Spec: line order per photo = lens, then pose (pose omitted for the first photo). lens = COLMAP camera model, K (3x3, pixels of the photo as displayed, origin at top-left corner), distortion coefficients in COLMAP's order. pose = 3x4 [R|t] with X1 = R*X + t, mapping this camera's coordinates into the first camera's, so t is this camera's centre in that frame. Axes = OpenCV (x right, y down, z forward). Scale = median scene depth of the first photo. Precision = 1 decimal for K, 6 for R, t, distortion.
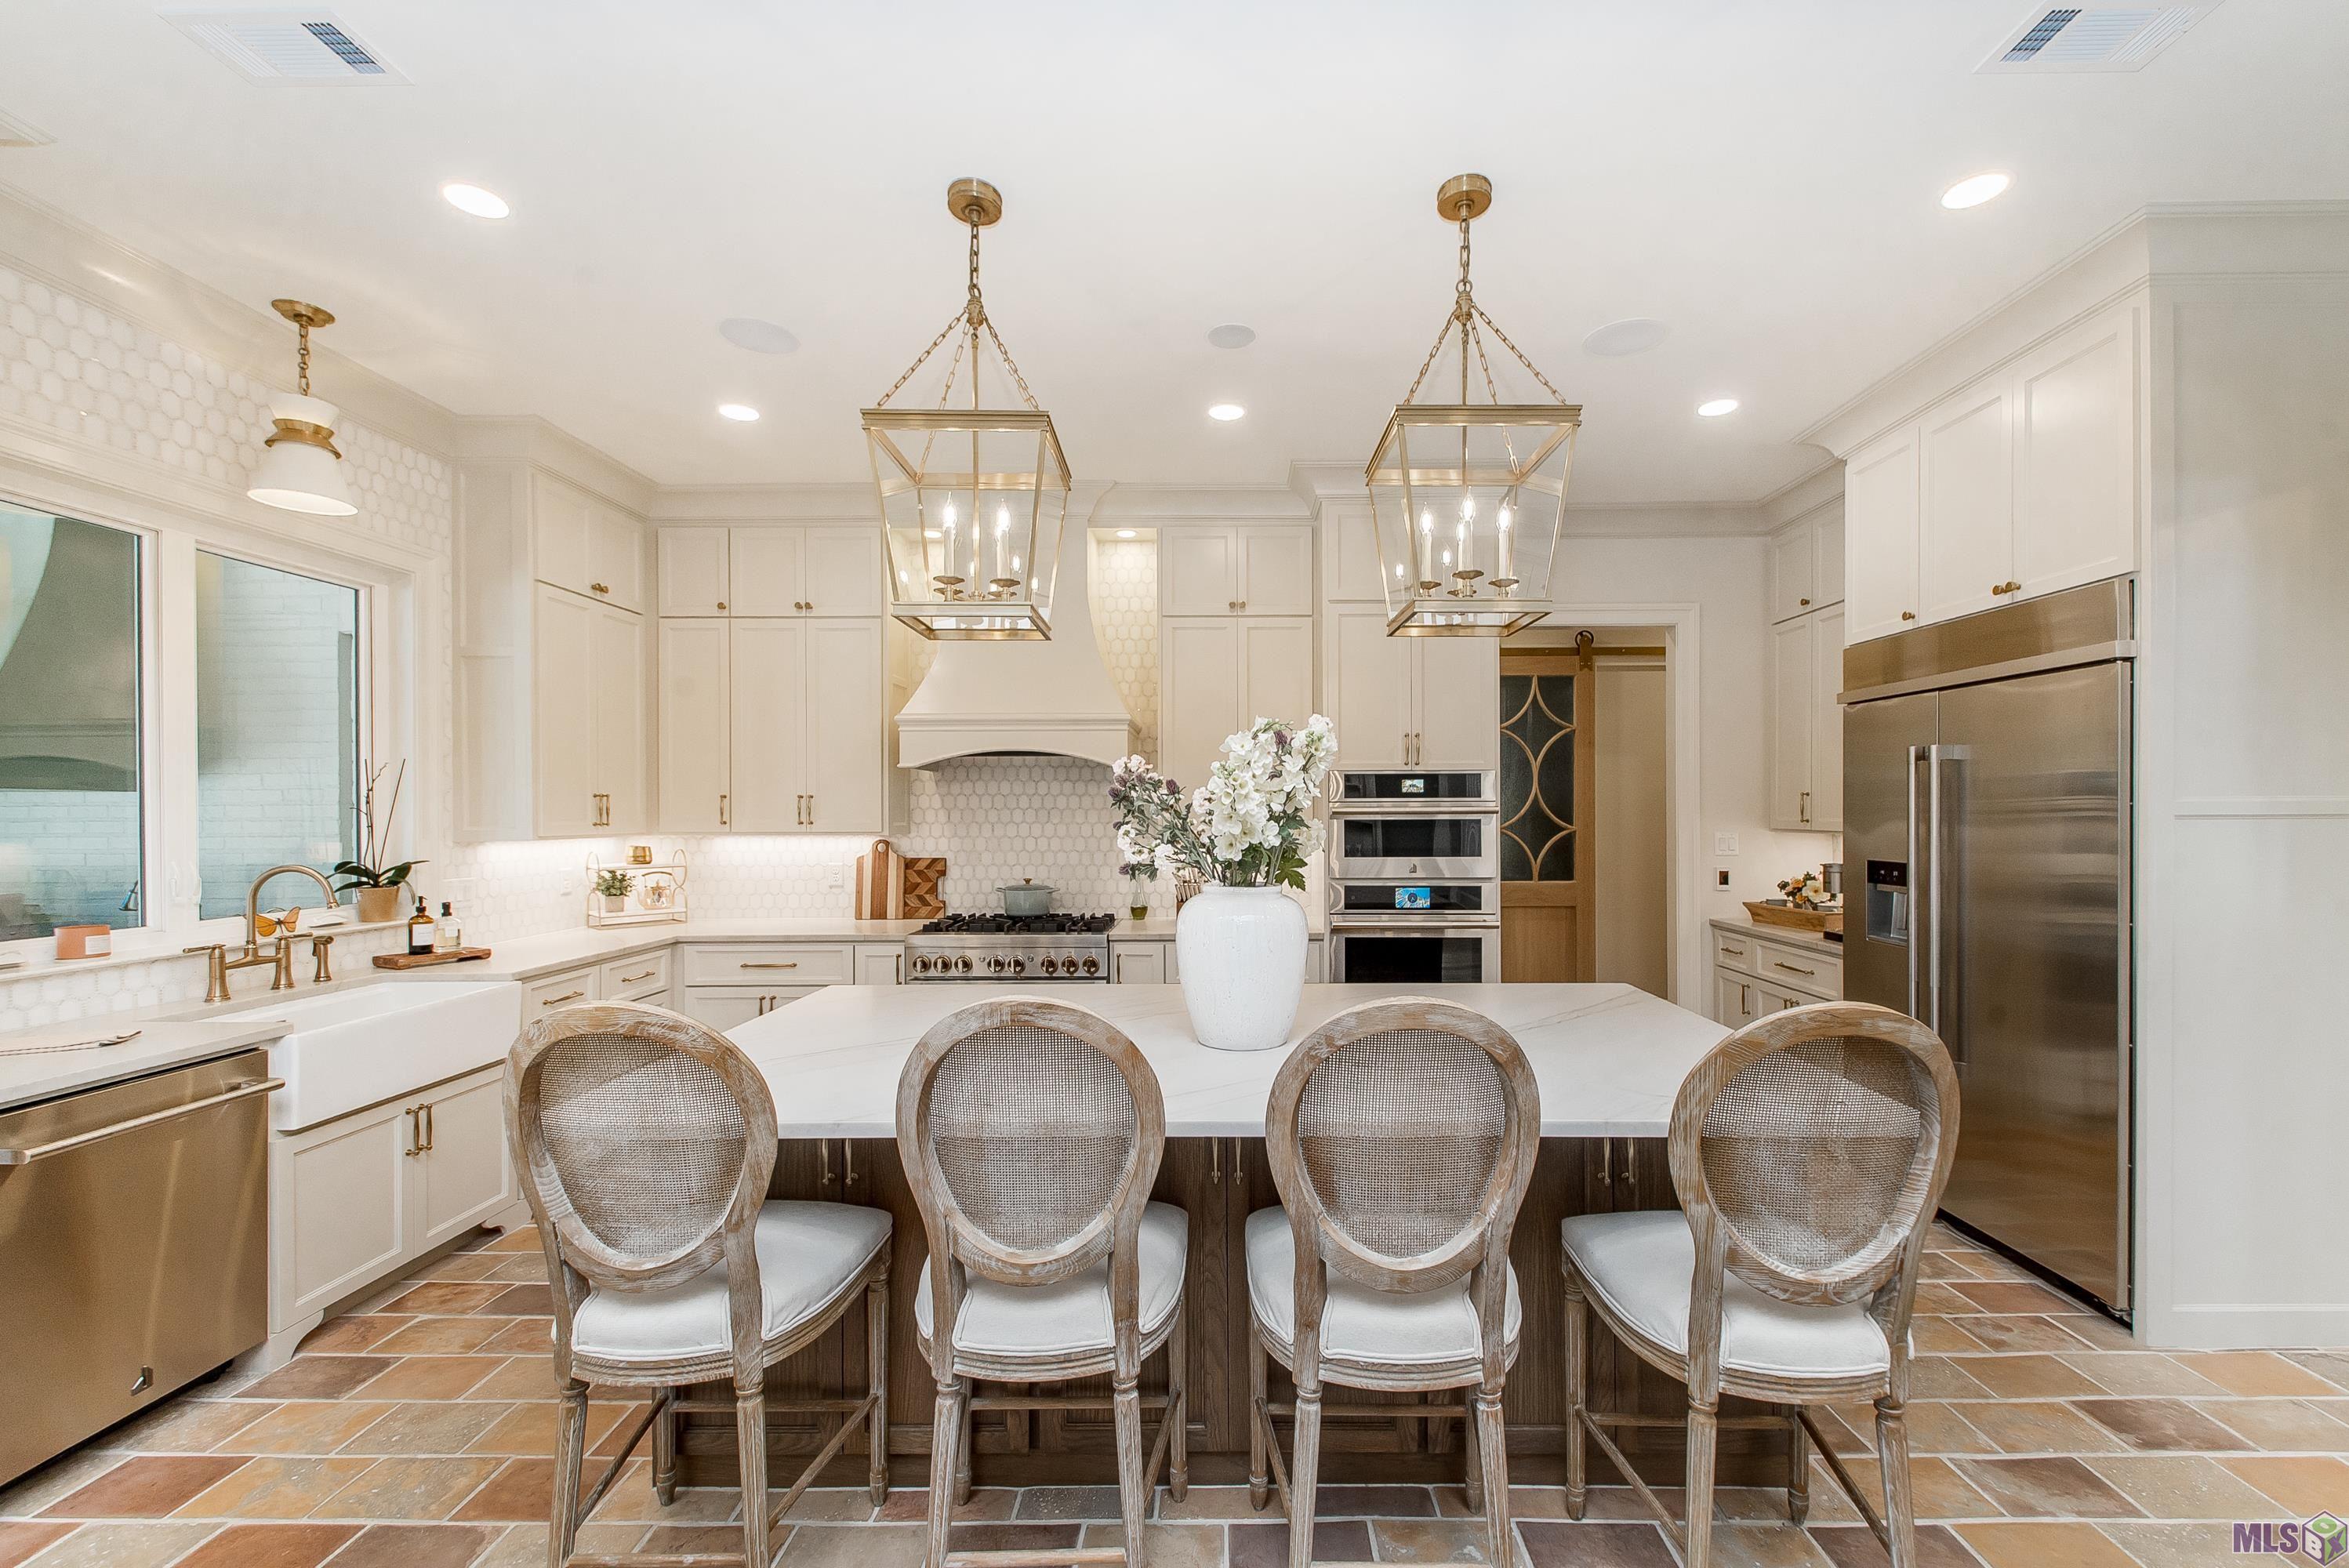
lens RADIAL K [[1005.0, 0, 1245.6], [0, 1005.0, 810.0], [0, 0, 1]] dist [-0.000107, 0.000036]
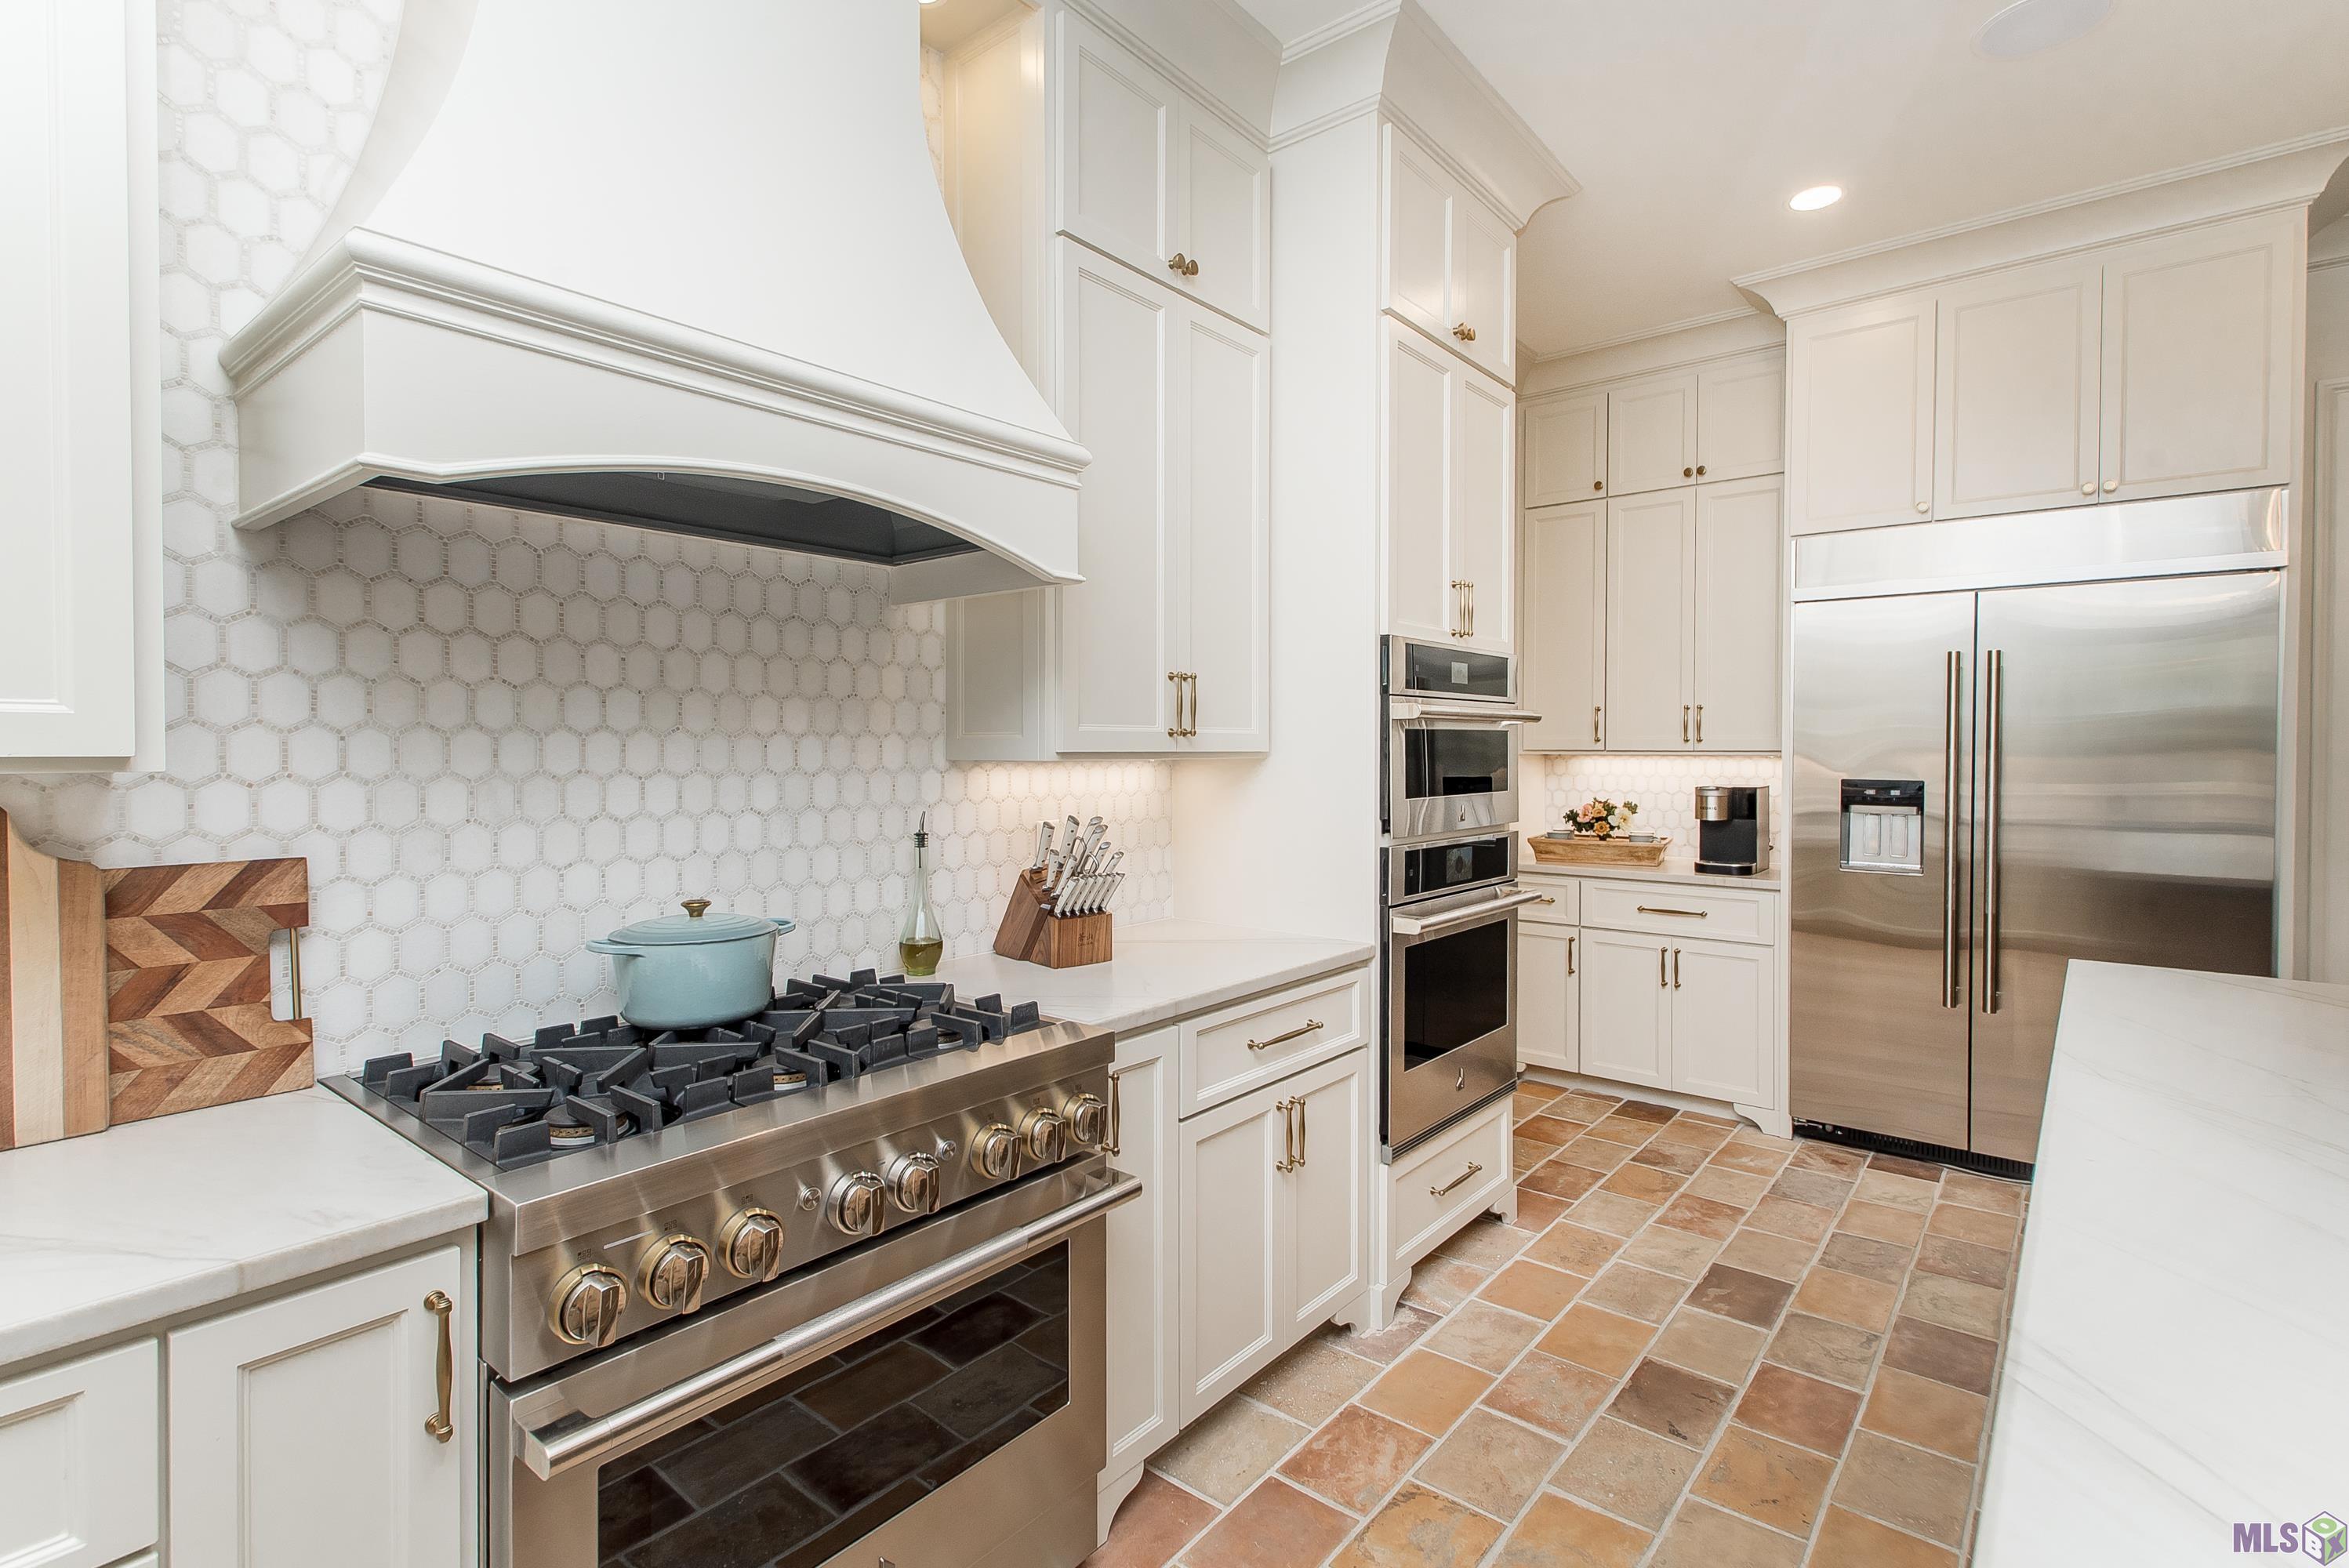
lens RADIAL K [[1102.1, 0, 1181.8], [0, 1102.1, 760.0], [0, 0, 1]] dist [0.023365, -0.000047]
pose [[0.631216, -0.005484, 0.775588, -0.429777], [-0.000117, 0.999974, 0.007165, 0.022065], [-0.775607, -0.004614, 0.631199, 0.710784]]
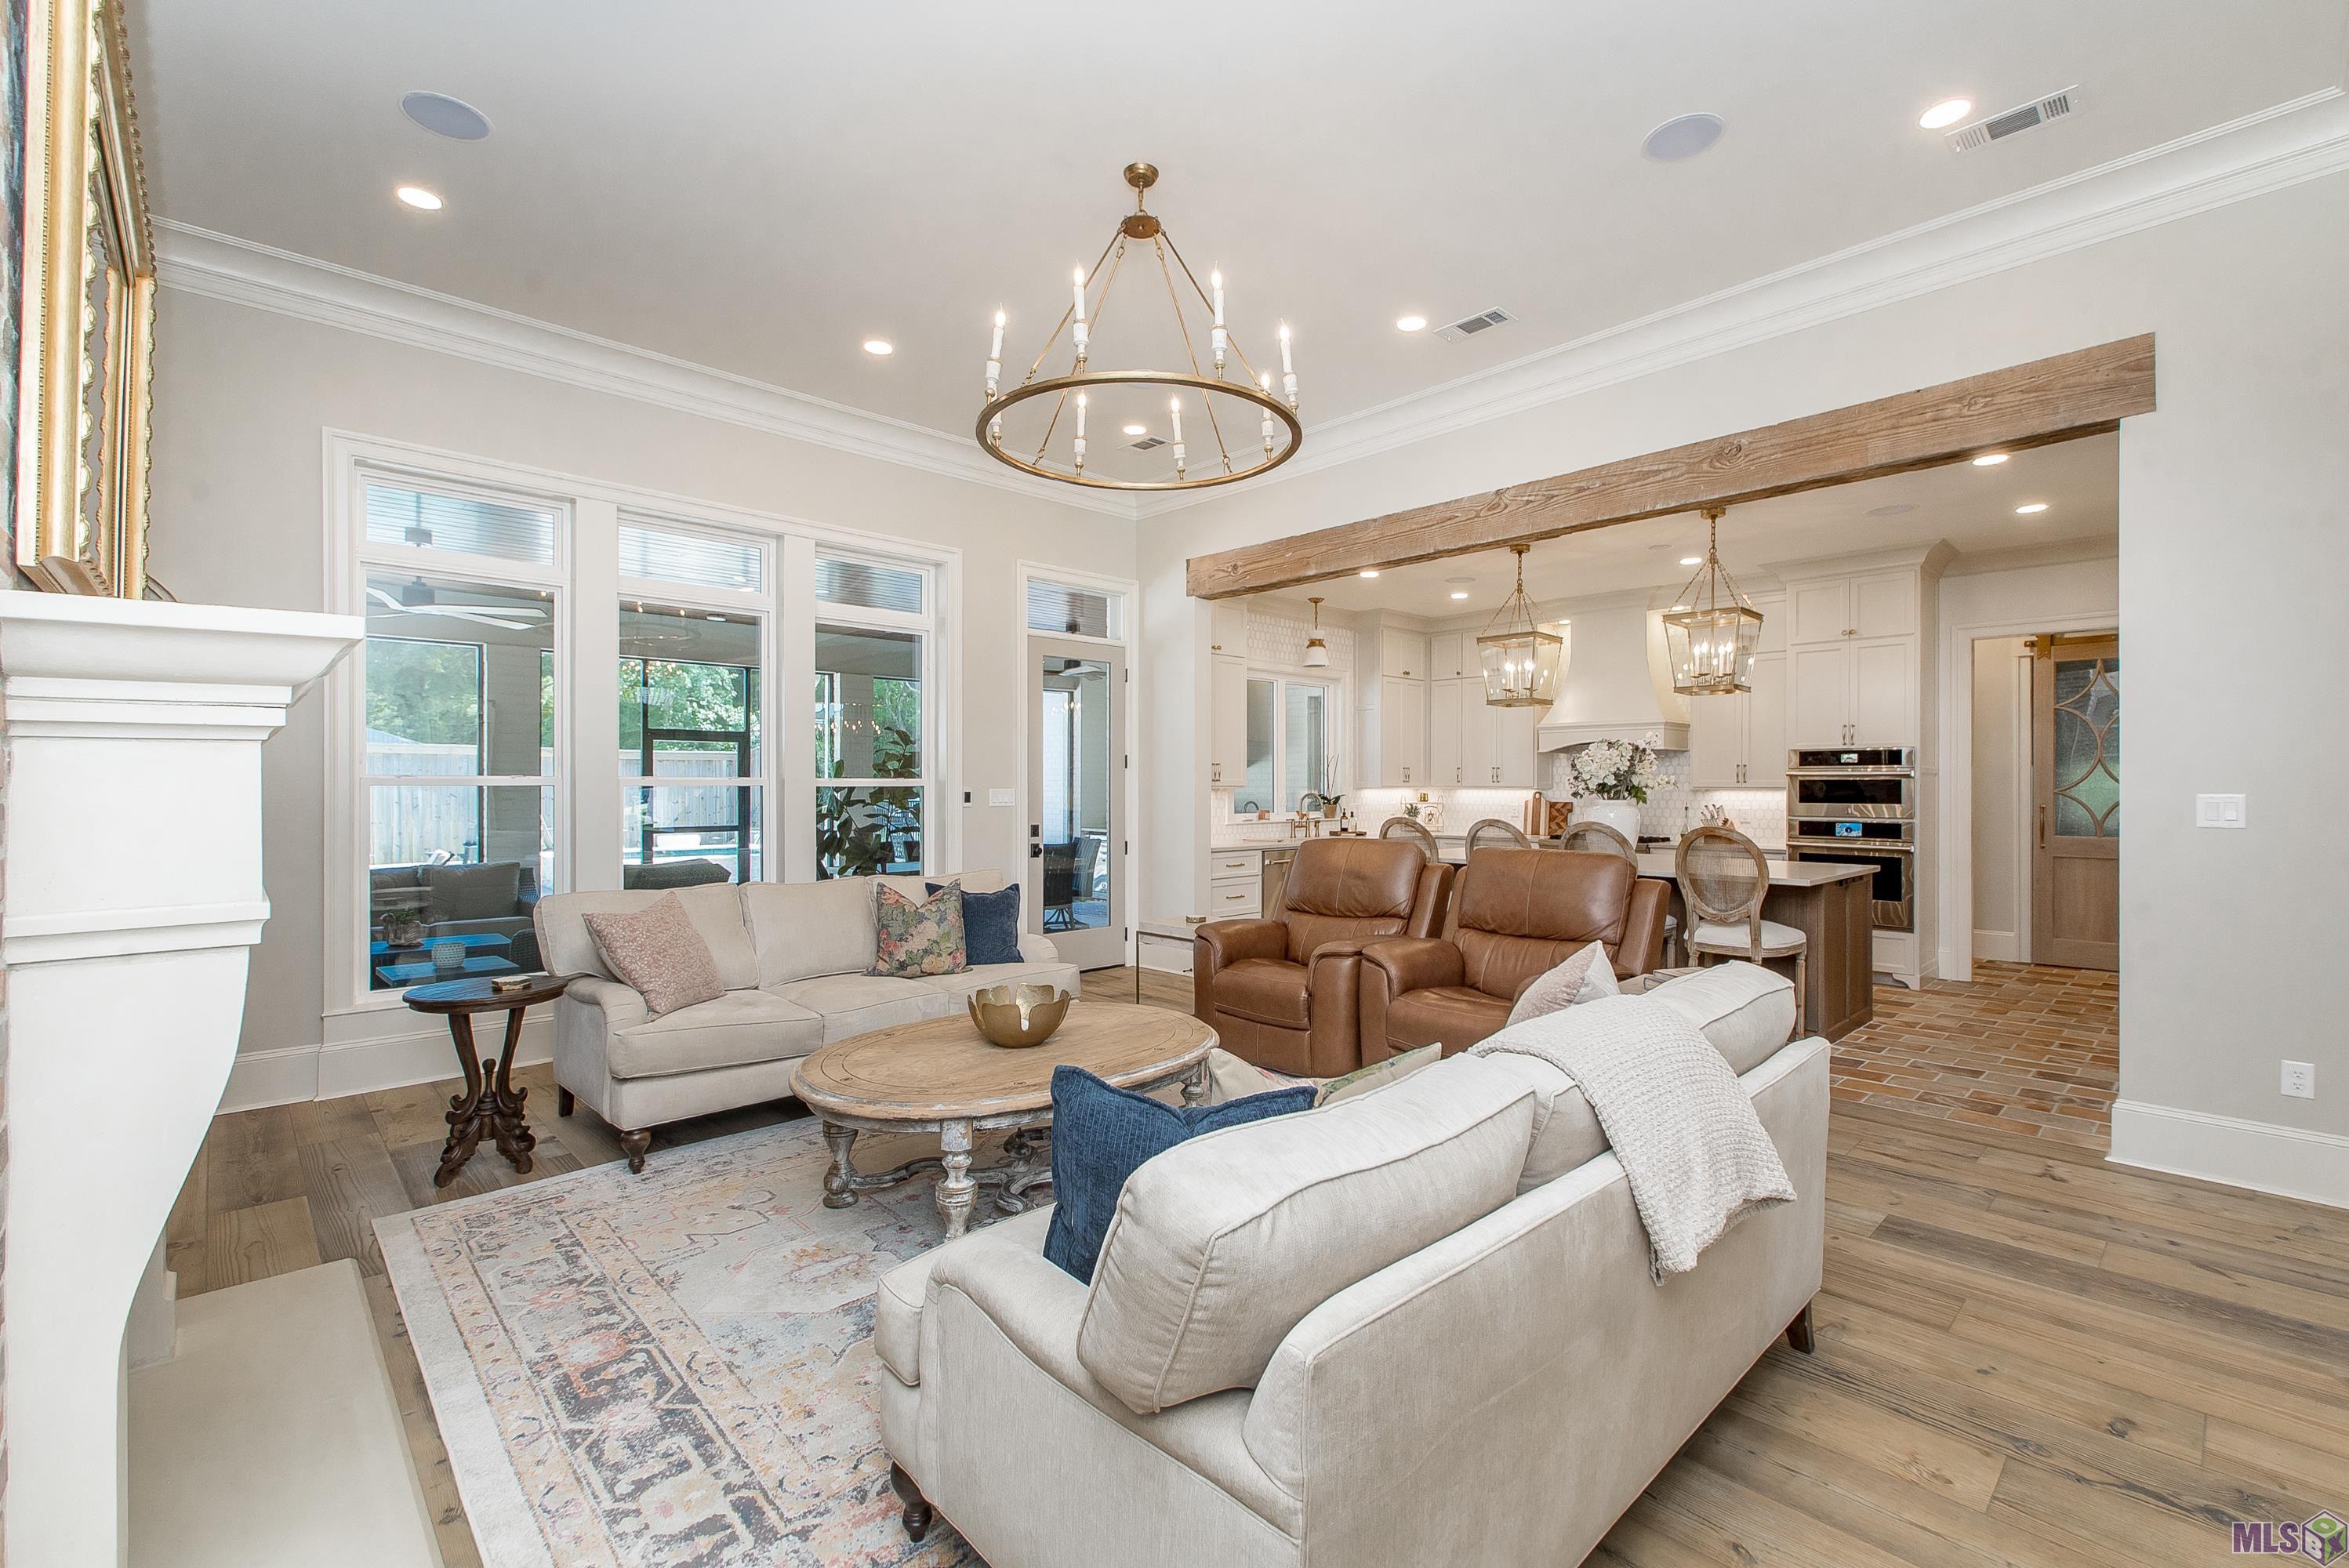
lens RADIAL K [[986.1, 0, 1208.4], [0, 986.1, 763.2], [0, 0, 1]] dist [-0.001110, 0.000342]
pose [[0.709494, -0.012136, -0.704607, 0.537680], [-0.005440, 0.999728, -0.022696, 0.023967], [0.704691, 0.019936, 0.709234, -0.786154]]
